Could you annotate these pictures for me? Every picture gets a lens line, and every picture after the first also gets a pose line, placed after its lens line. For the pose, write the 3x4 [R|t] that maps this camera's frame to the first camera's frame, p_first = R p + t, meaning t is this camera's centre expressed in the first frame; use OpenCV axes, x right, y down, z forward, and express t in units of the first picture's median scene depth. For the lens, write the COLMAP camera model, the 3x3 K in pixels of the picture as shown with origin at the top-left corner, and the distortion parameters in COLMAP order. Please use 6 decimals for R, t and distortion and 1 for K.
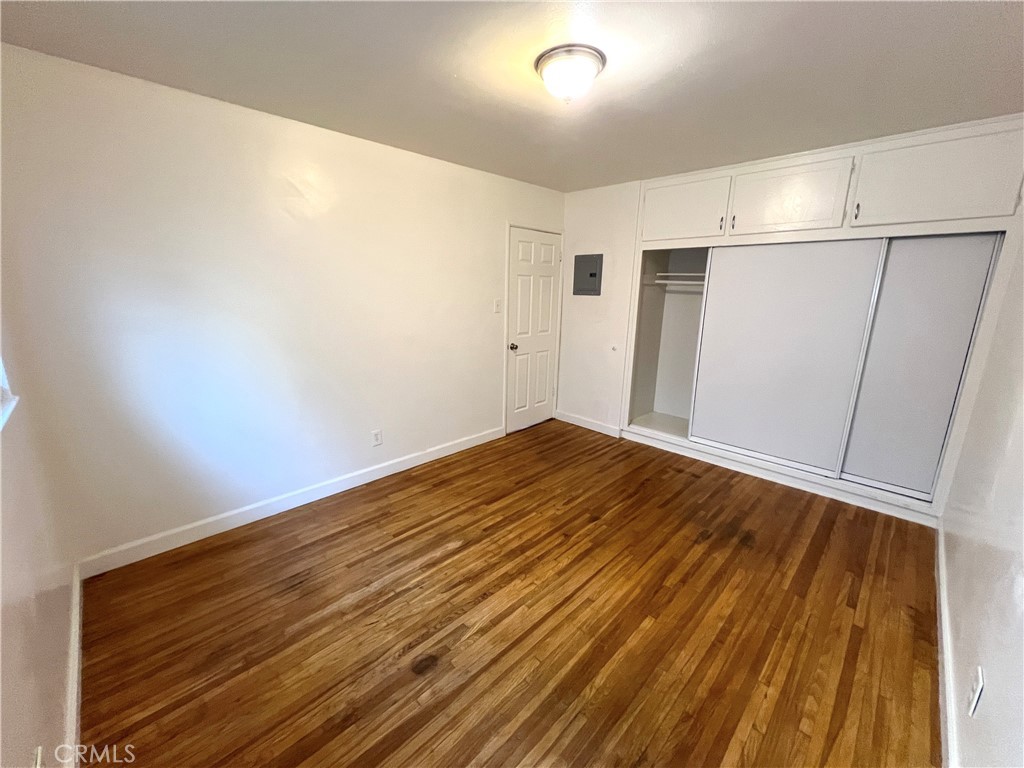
lens RADIAL K [[409.5, 0, 511.0], [0, 409.5, 376.4], [0, 0, 1]] dist [-0.006830, -0.000246]
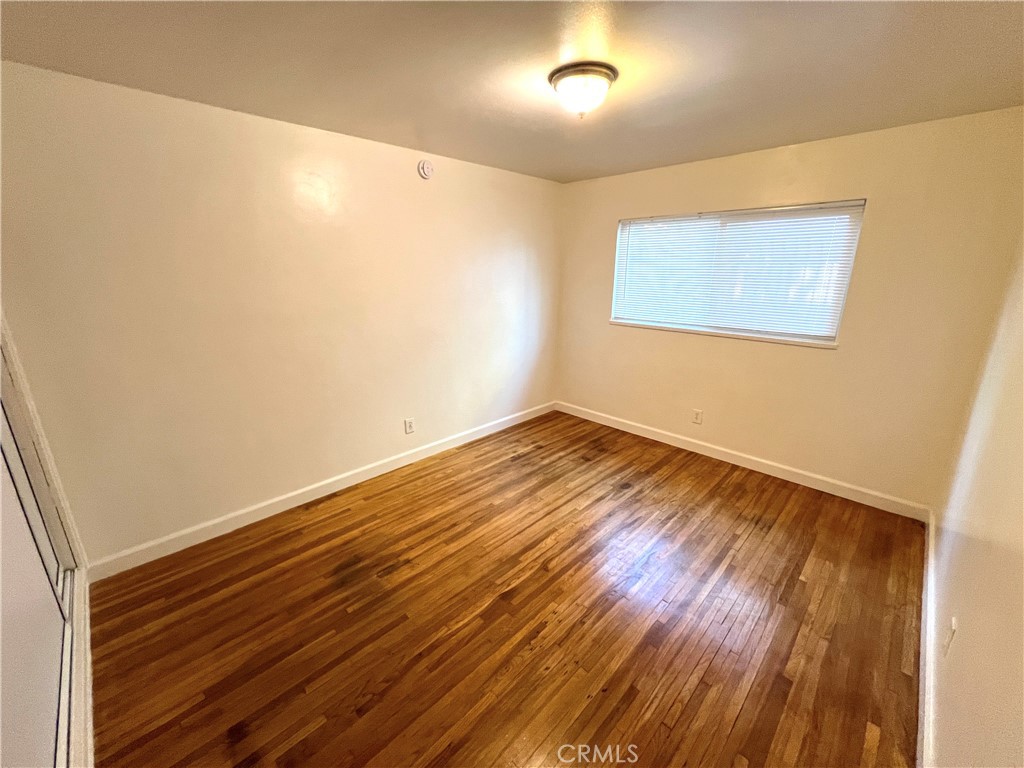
lens RADIAL K [[409.5, 0, 509.7], [0, 409.5, 384.7], [0, 0, 1]] dist [-0.006830, -0.000246]
pose [[-0.999886, -0.015069, 0.000678, 0.266024], [-0.012911, 0.878238, 0.478049, -0.480940], [-0.007799, 0.477986, -0.878333, 1.936335]]
